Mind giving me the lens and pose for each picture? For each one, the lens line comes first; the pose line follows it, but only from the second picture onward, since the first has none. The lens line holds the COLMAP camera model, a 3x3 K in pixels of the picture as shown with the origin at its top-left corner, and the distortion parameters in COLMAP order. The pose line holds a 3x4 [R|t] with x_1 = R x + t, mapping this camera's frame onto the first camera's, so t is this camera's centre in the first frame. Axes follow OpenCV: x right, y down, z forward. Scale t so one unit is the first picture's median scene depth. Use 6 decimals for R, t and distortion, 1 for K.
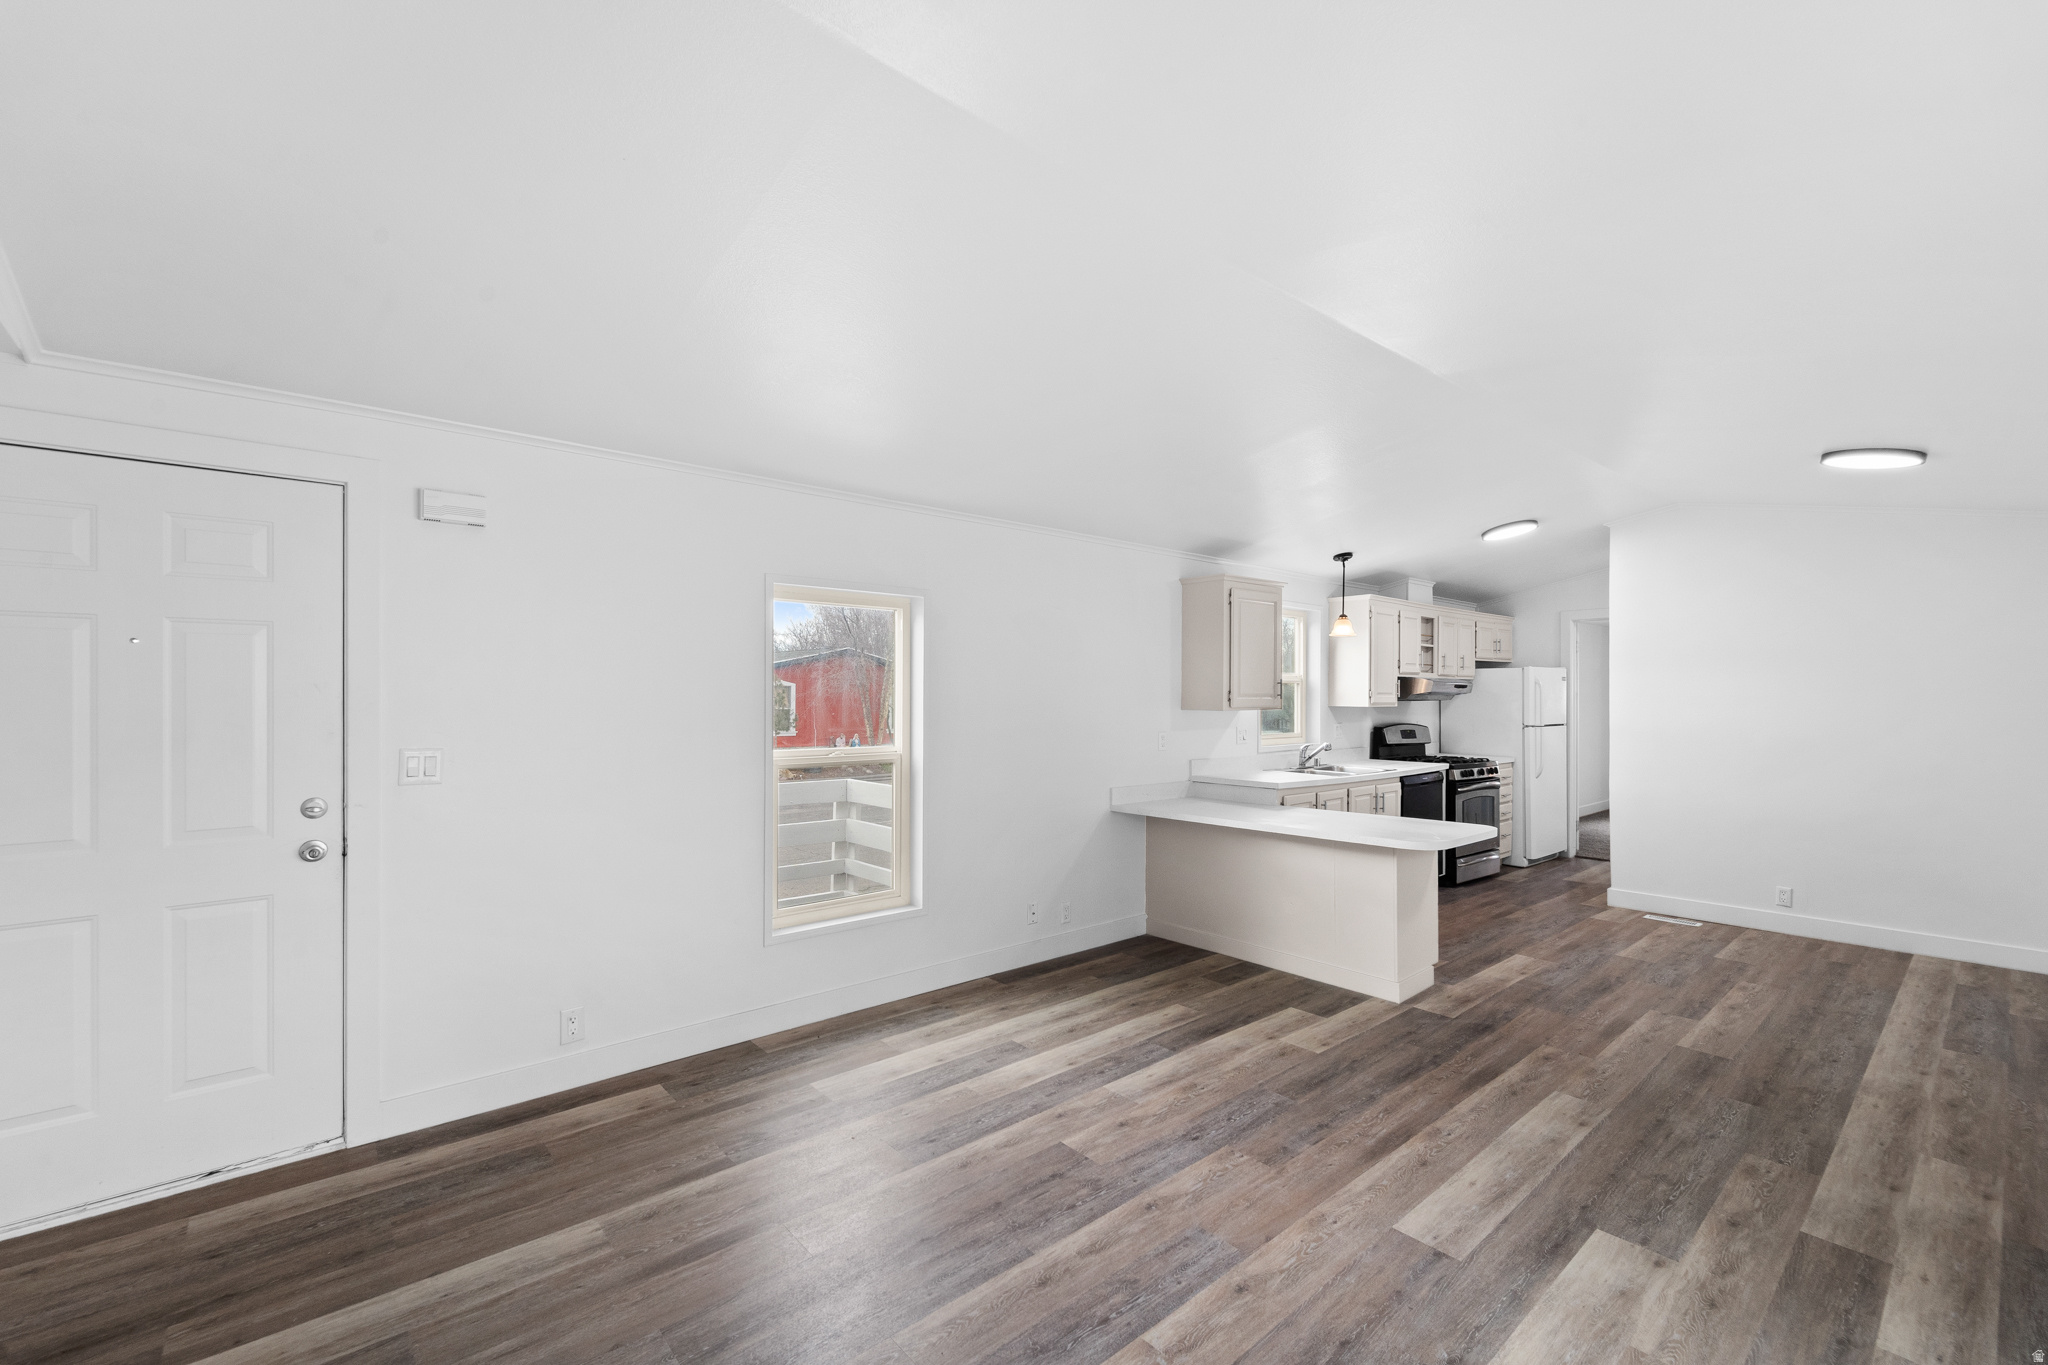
lens RADIAL K [[843.5, 0, 1017.7], [0, 843.5, 690.6], [0, 0, 1]] dist [0.002065, -0.002410]
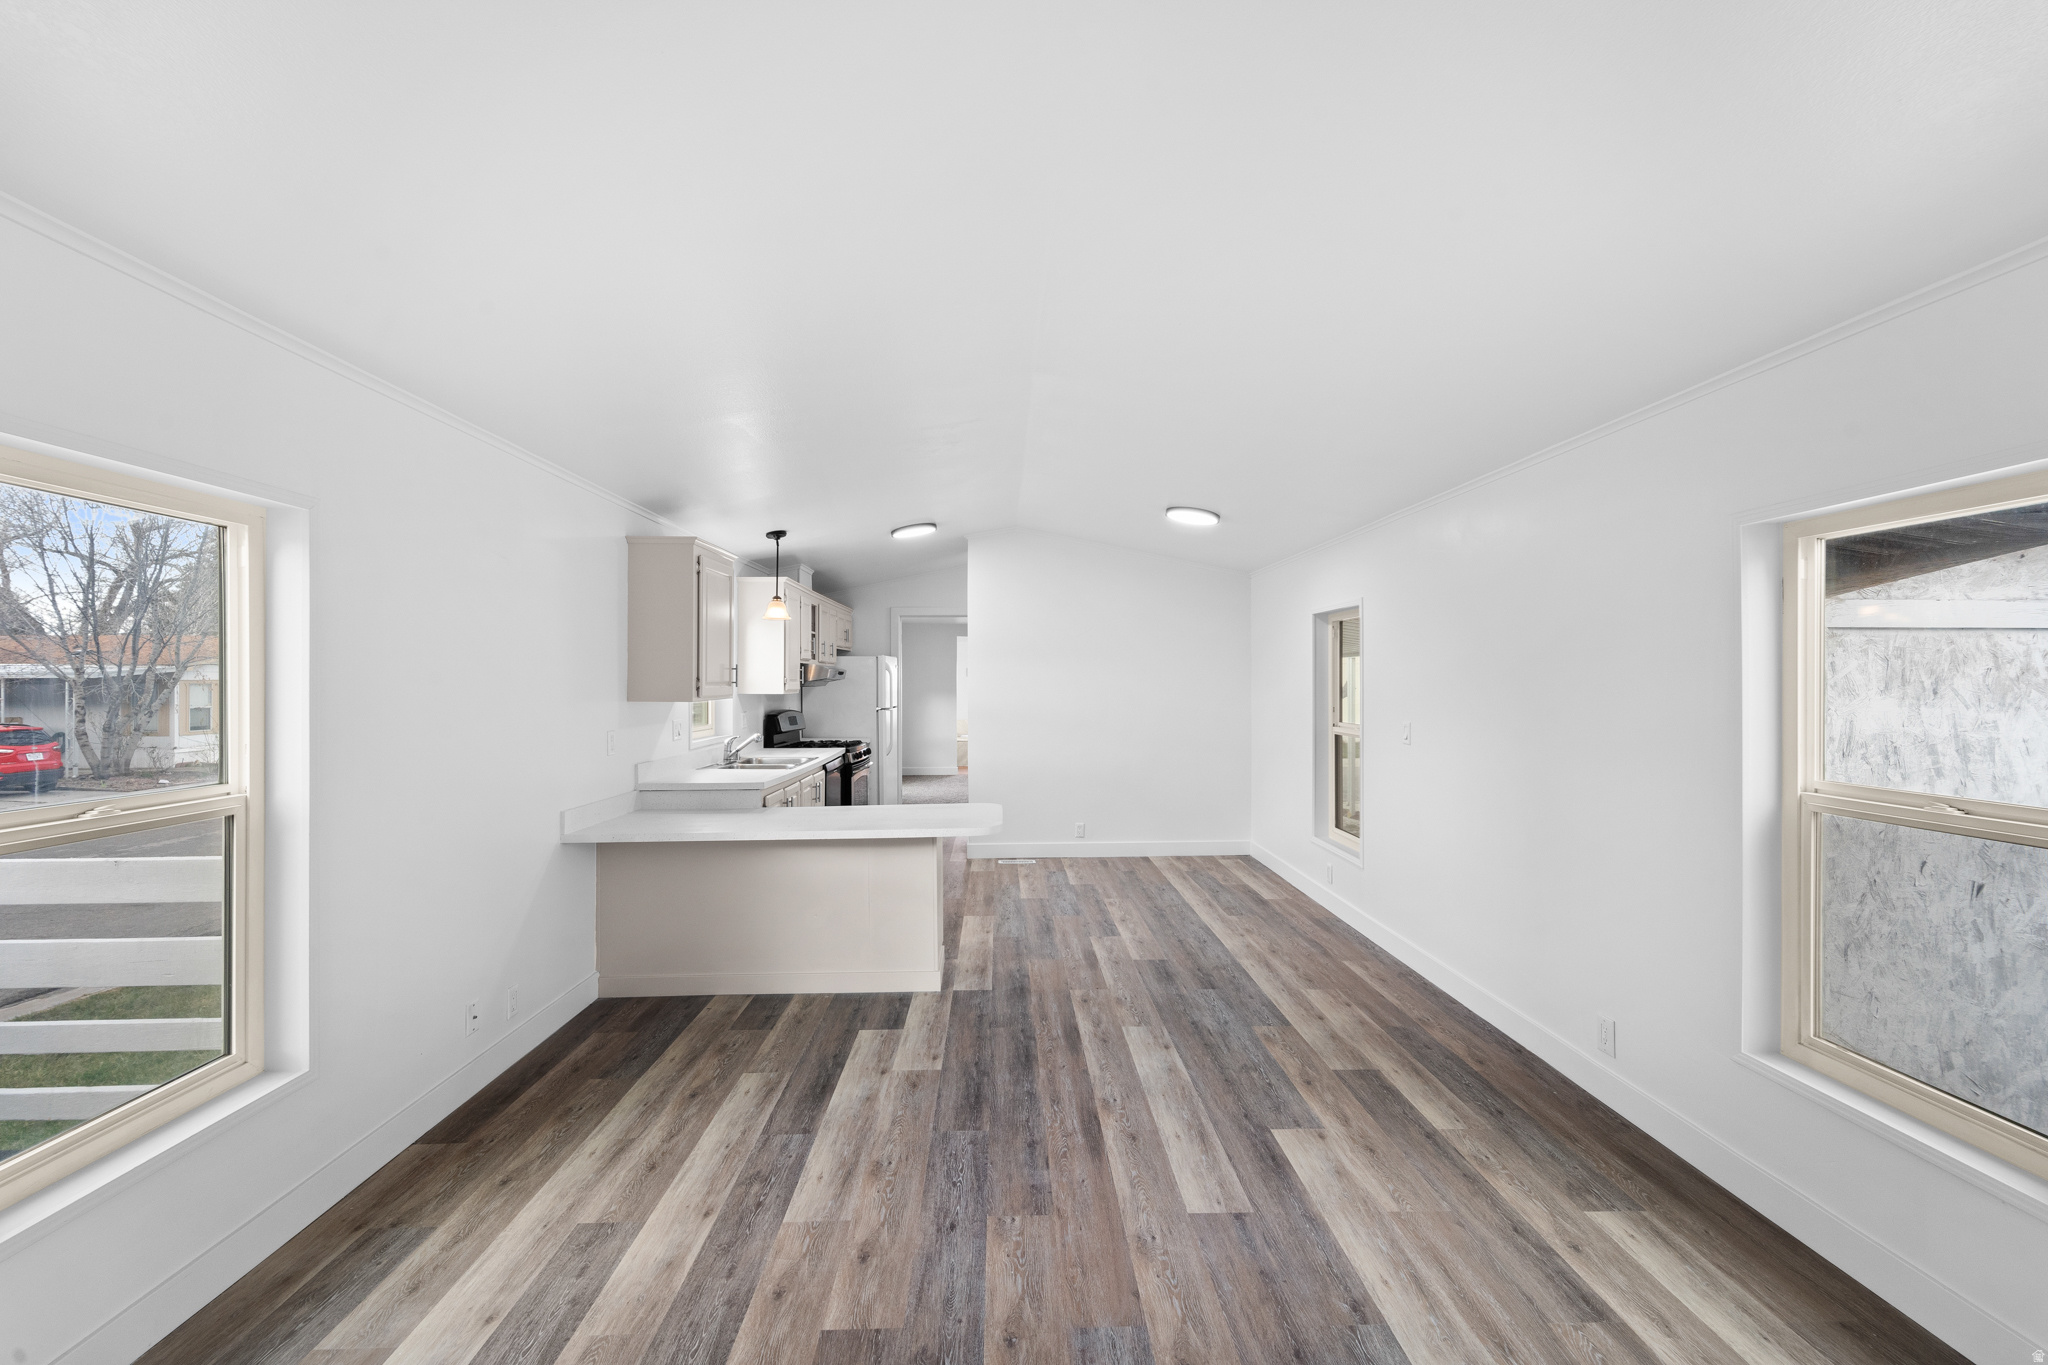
lens RADIAL K [[843.5, 0, 1021.3], [0, 843.5, 675.9], [0, 0, 1]] dist [0.002065, -0.002410]
pose [[0.626864, 0.000306, 0.779129, -0.277846], [0.000009, 1.000000, -0.000400, -0.001284], [-0.779129, 0.000257, 0.626864, 0.315884]]
